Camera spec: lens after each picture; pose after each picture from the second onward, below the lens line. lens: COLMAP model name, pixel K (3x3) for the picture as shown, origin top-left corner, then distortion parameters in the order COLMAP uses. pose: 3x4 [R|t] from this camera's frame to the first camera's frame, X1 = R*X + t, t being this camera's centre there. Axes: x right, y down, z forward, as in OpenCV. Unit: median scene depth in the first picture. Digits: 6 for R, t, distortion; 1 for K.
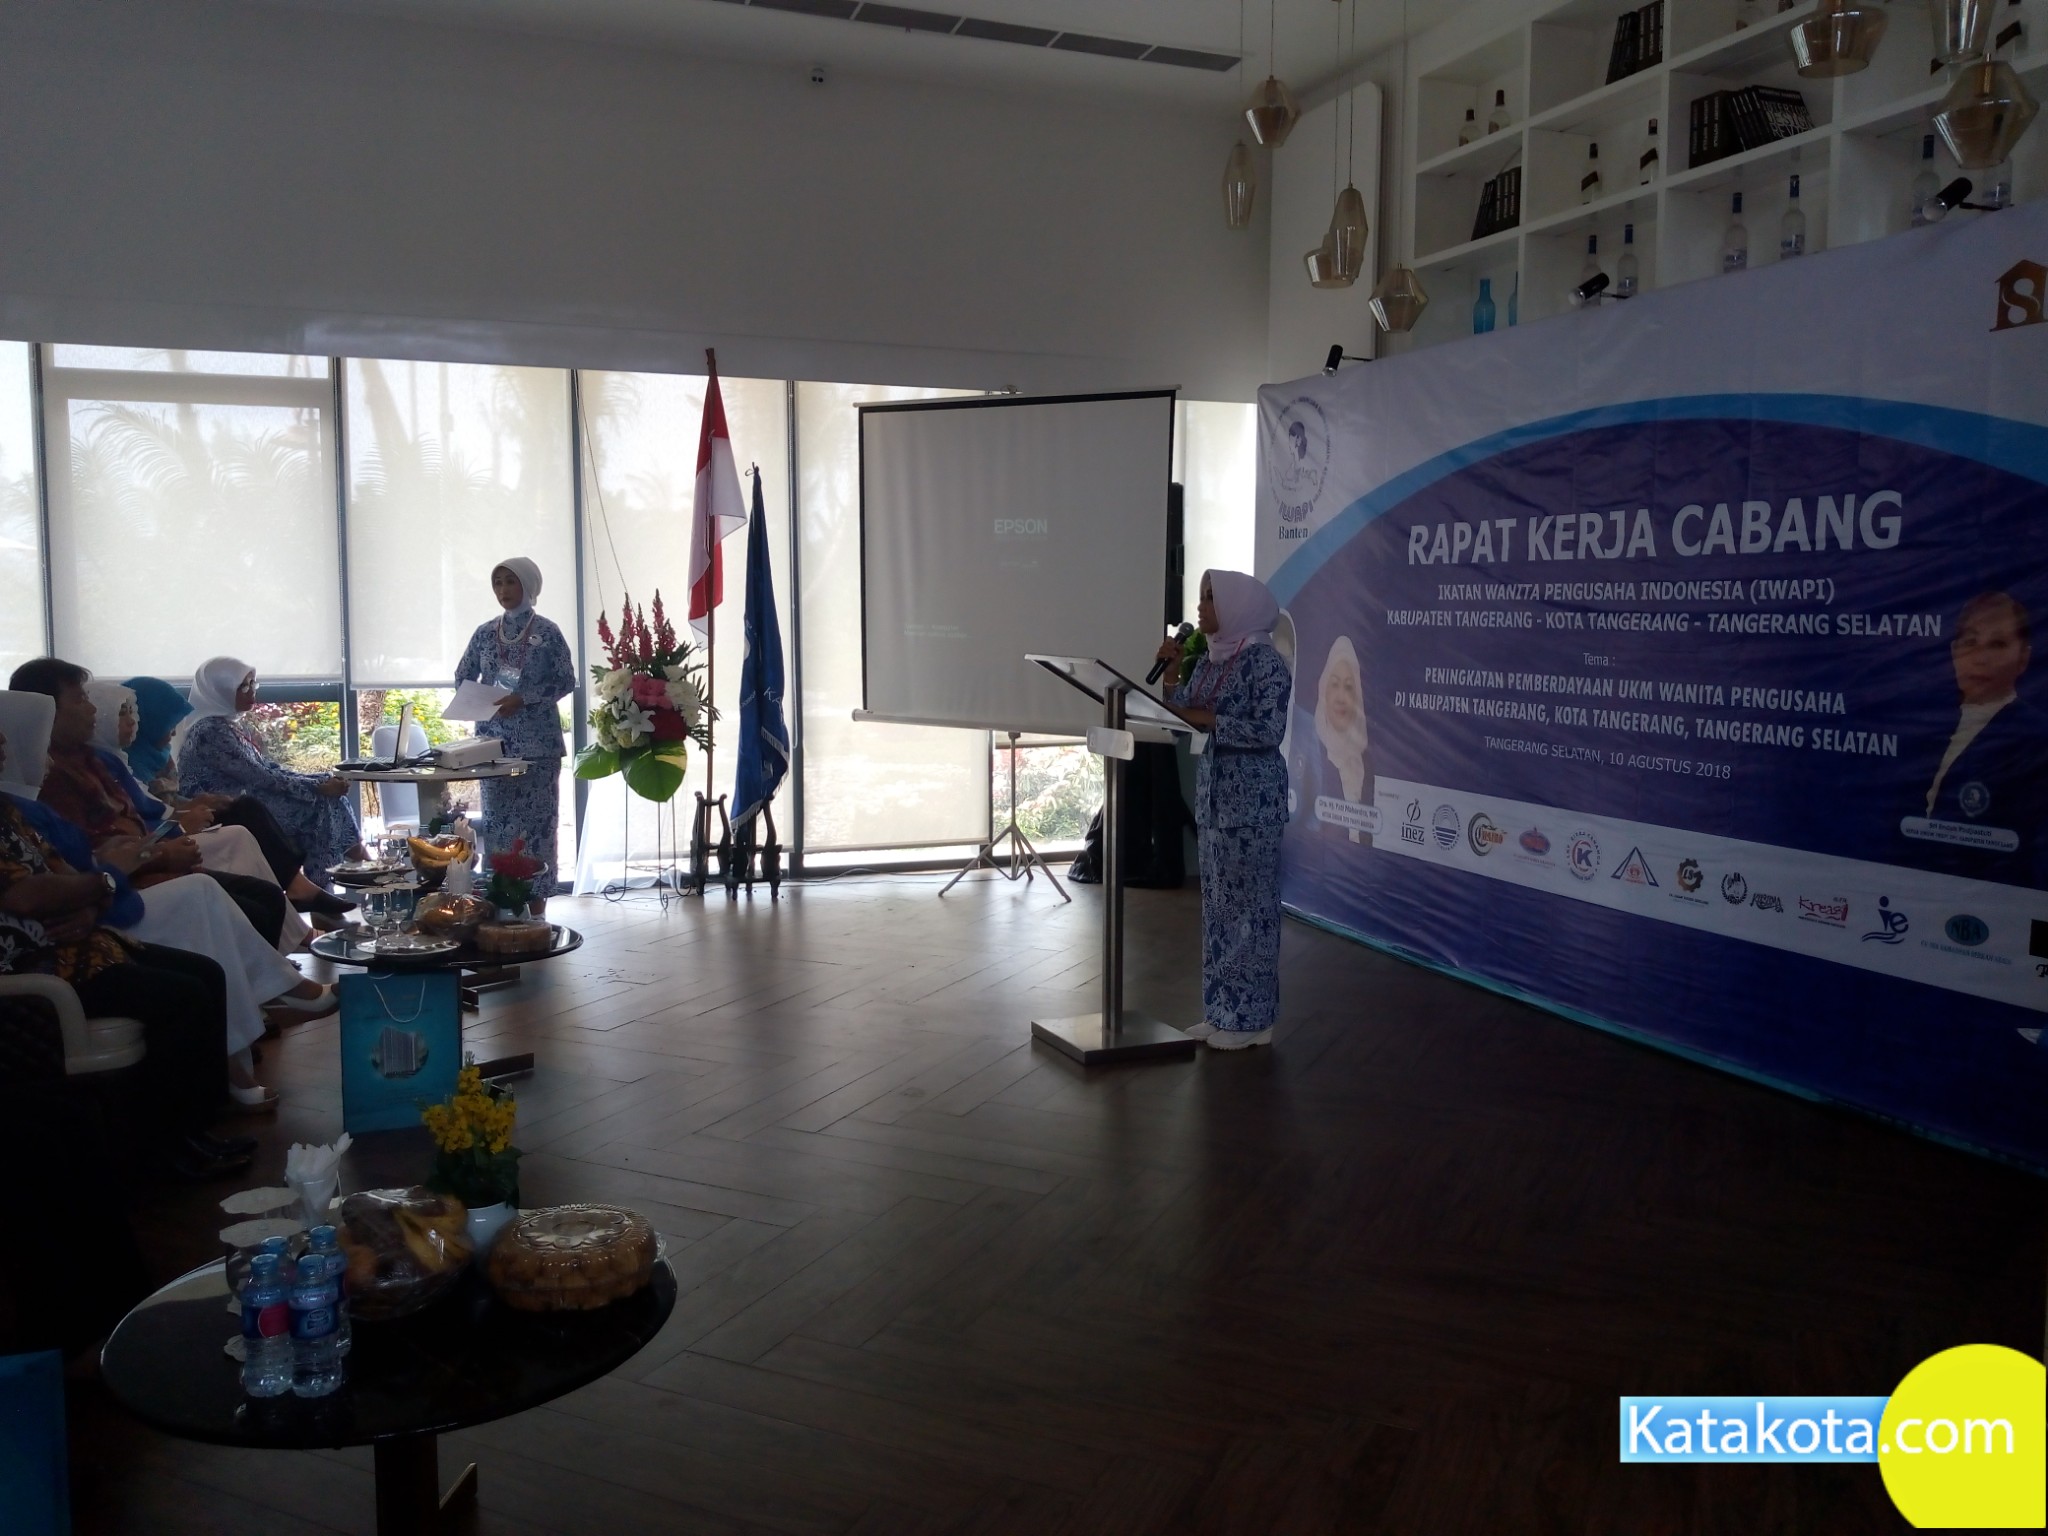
lens RADIAL K [[1611.7, 0, 1022.6], [0, 1611.7, 772.8], [0, 0, 1]] dist [0.025459, -0.058755]
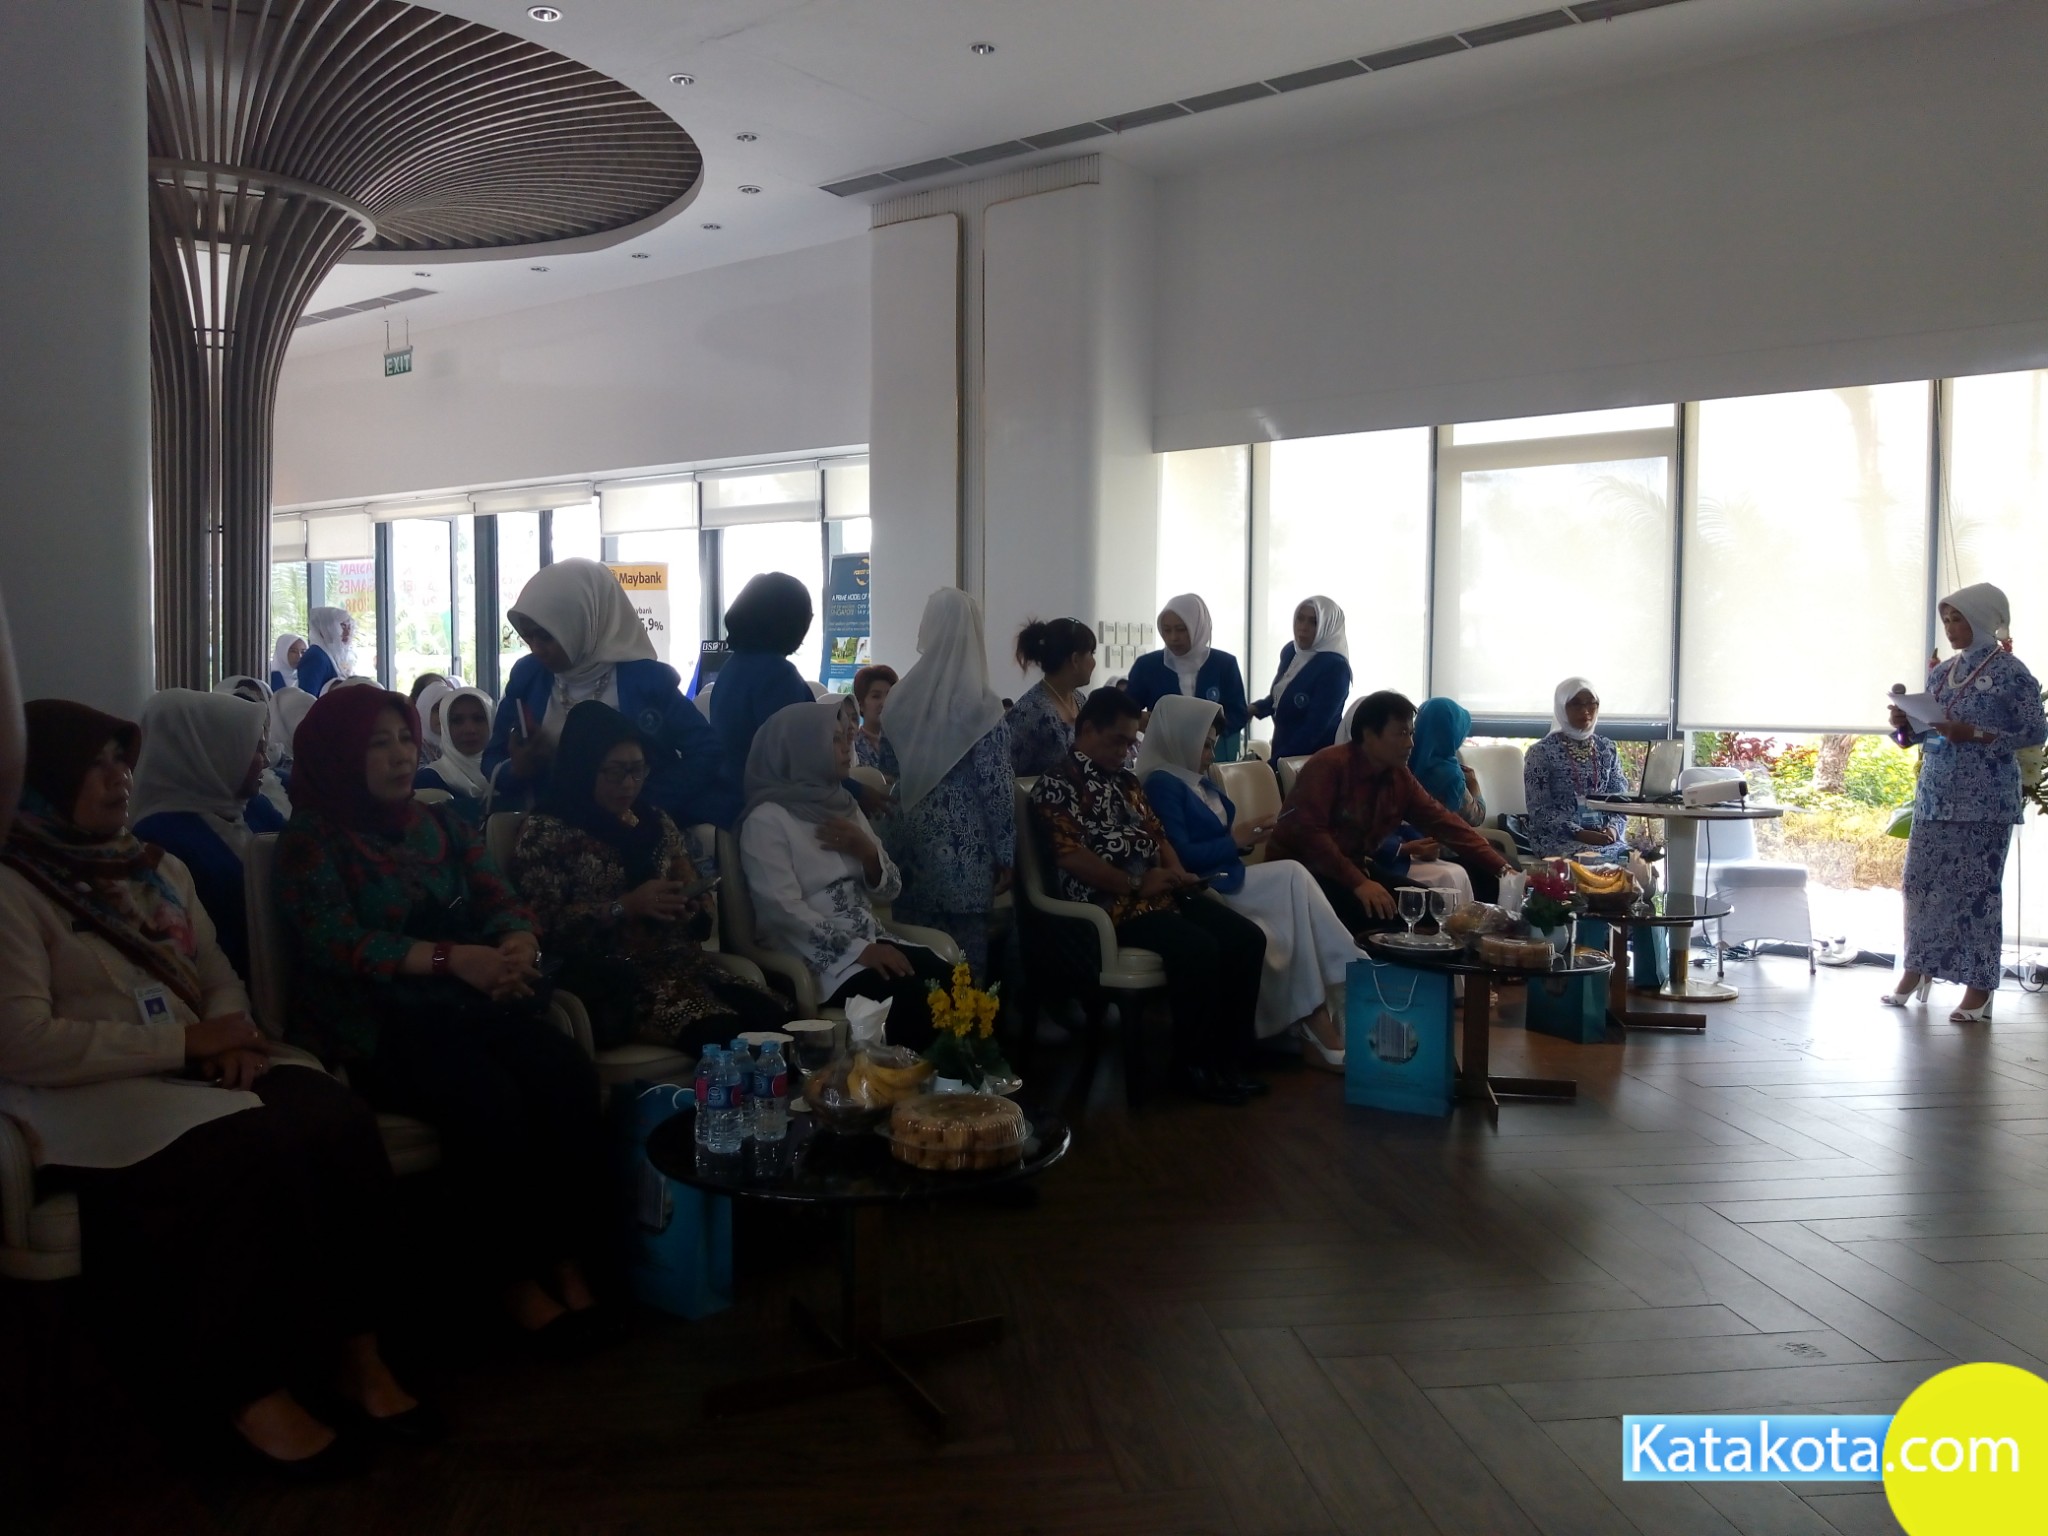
lens RADIAL K [[1611.7, 0, 1016.9], [0, 1611.7, 759.2], [0, 0, 1]] dist [0.025459, -0.058755]
pose [[0.522875, 0.041626, -0.851392, 0.264323], [-0.089461, 0.995971, -0.006247, 0.011551], [0.847702, 0.079433, 0.524492, 0.142702]]
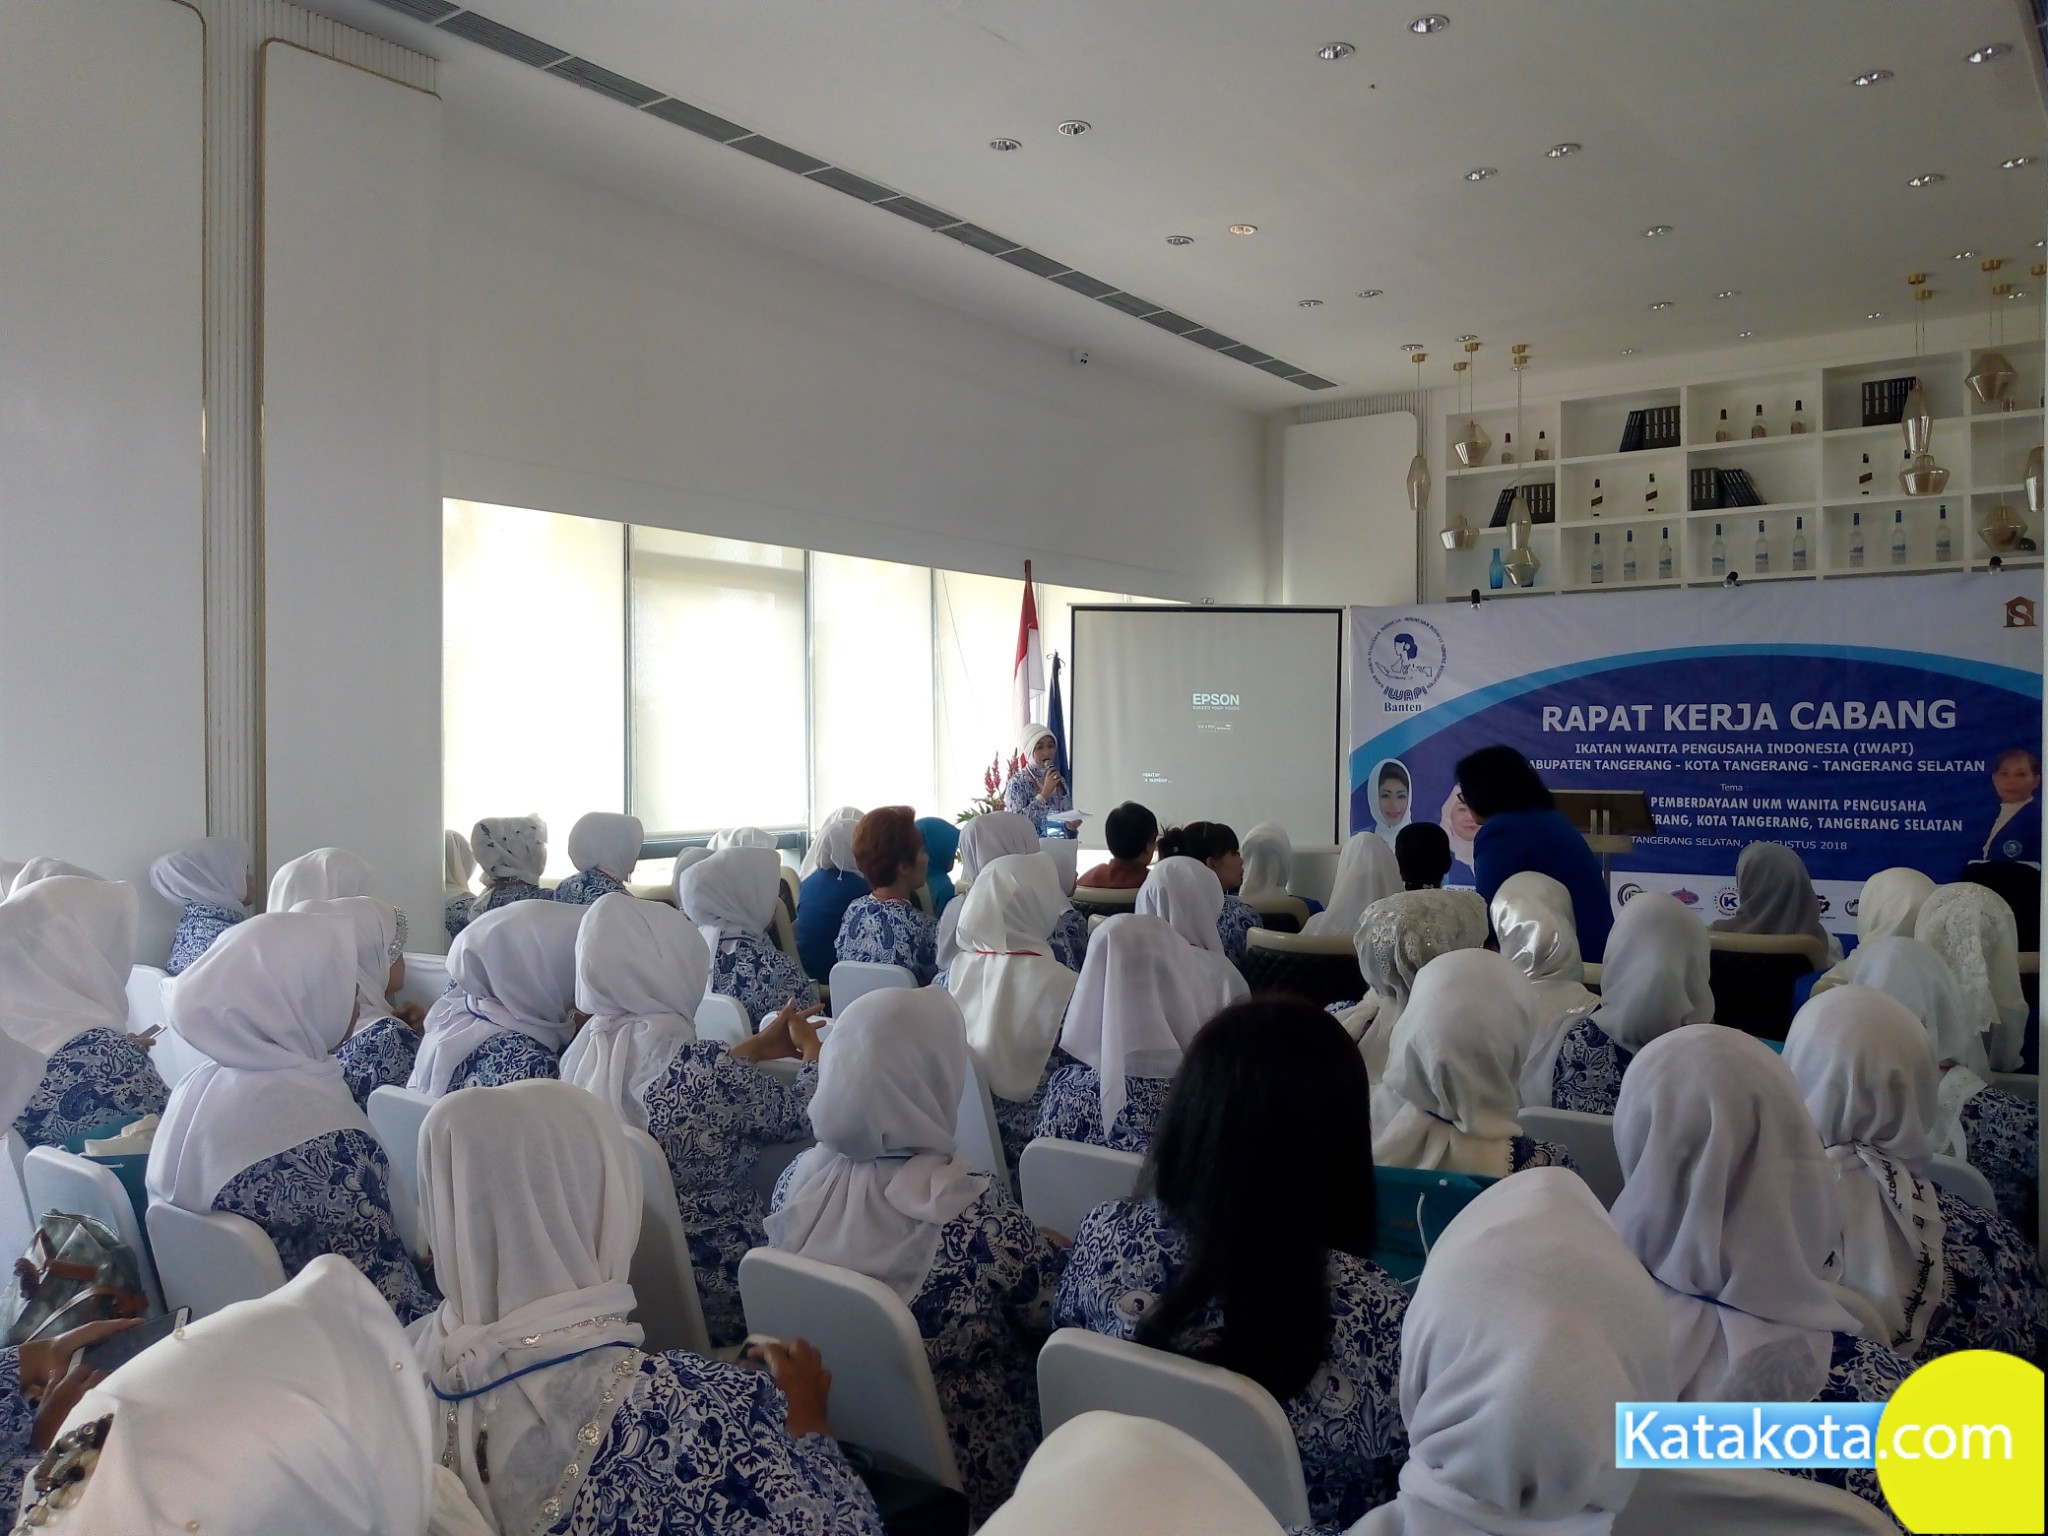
lens RADIAL K [[1611.7, 0, 1024.2], [0, 1611.7, 756.1], [0, 0, 1]] dist [0.025459, -0.058755]
pose [[0.838899, -0.009032, 0.544212, -1.044043], [0.063052, 0.994743, -0.080685, -0.009754], [-0.540623, 0.102001, 0.835059, -0.038058]]
